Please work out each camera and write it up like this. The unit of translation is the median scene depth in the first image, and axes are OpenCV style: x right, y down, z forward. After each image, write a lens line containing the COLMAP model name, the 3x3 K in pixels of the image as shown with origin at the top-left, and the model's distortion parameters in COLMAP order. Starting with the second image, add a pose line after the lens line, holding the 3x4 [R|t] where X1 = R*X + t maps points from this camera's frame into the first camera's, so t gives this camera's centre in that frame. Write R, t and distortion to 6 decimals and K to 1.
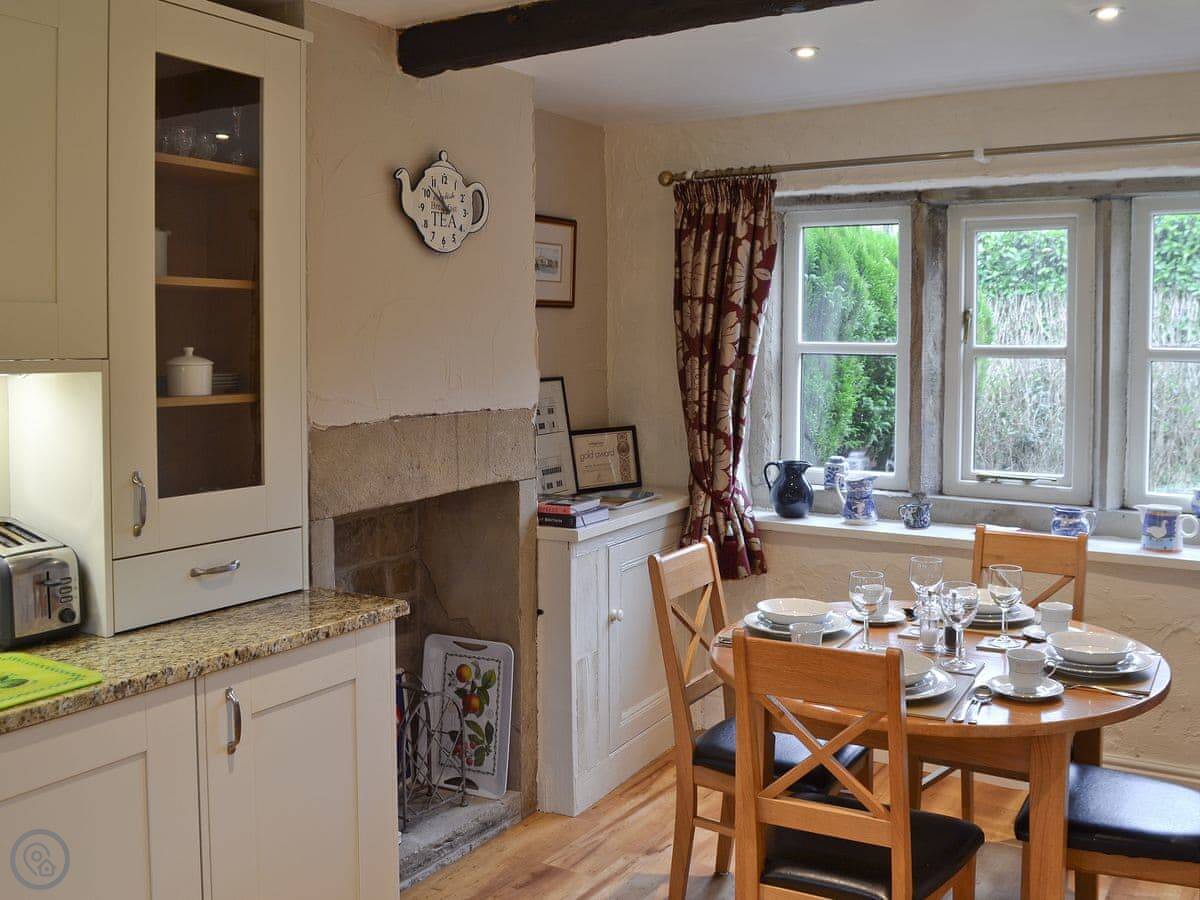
lens RADIAL K [[1154.0, 0, 600.0], [0, 1154.0, 450.0], [0, 0, 1]] dist [-0.019564, -0.025832]
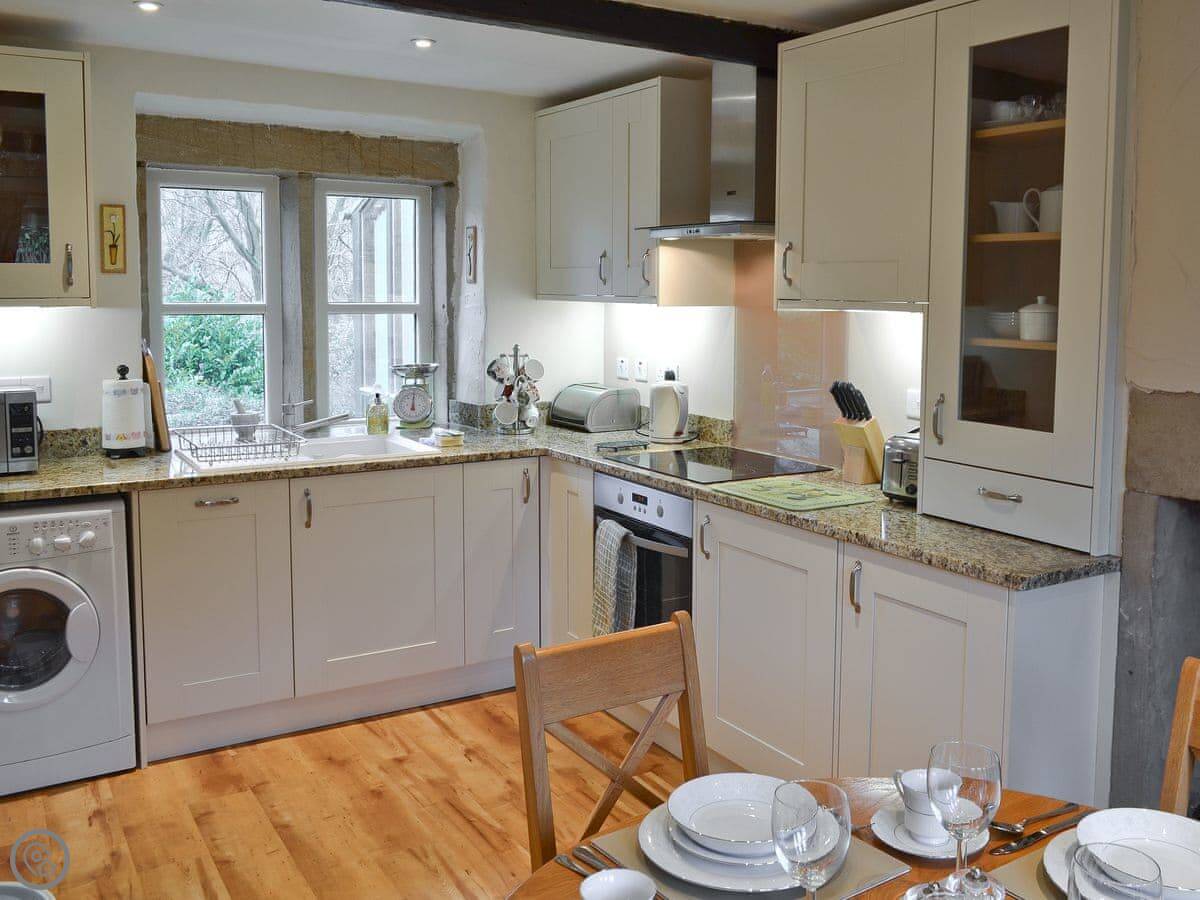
lens RADIAL K [[1062.8, 0, 600.0], [0, 1062.8, 450.0], [0, 0, 1]] dist [-0.017990, -0.007868]
pose [[-0.448551, 0.134946, -0.883511, 0.784300], [-0.085122, 0.977592, 0.192531, -0.110567], [0.889694, 0.161566, -0.427013, 1.147043]]
